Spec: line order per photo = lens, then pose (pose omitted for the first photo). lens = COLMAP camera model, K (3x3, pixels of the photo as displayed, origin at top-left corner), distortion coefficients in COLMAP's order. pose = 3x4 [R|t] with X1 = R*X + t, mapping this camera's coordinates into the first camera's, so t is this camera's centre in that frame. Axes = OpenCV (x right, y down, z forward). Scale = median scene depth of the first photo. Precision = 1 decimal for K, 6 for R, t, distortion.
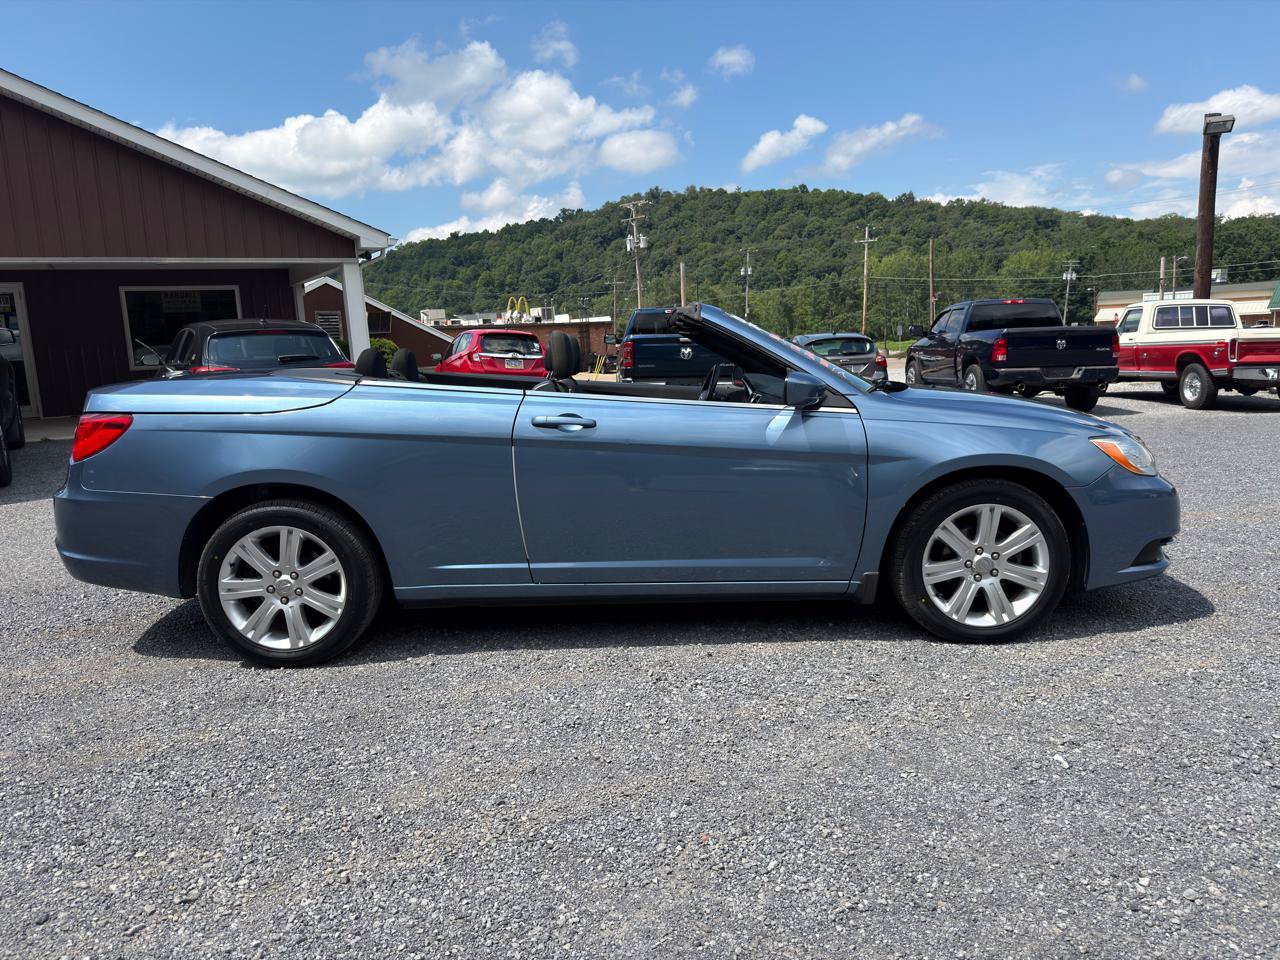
lens RADIAL K [[969.1, 0, 645.2], [0, 969.1, 474.7], [0, 0, 1]] dist [0.026482, -0.041010]
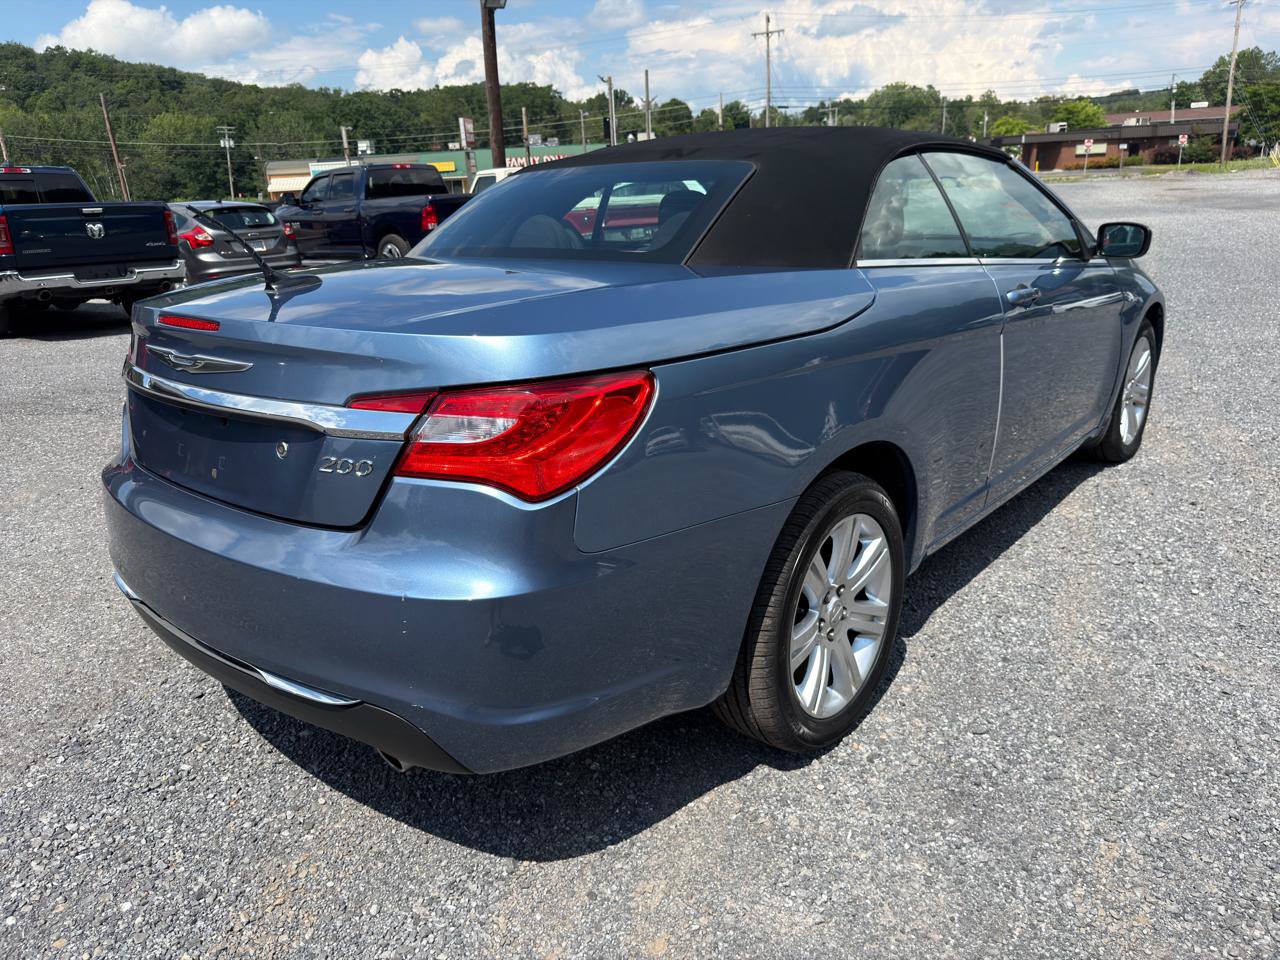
lens RADIAL K [[975.0, 0, 640.0], [0, 975.0, 480.0], [0, 0, 1]] dist [0.003943, -0.012527]
pose [[0.632419, -0.223416, 0.741708, -0.925511], [0.127192, 0.974459, 0.185074, -0.085125], [-0.764112, -0.022705, 0.644683, 0.699043]]
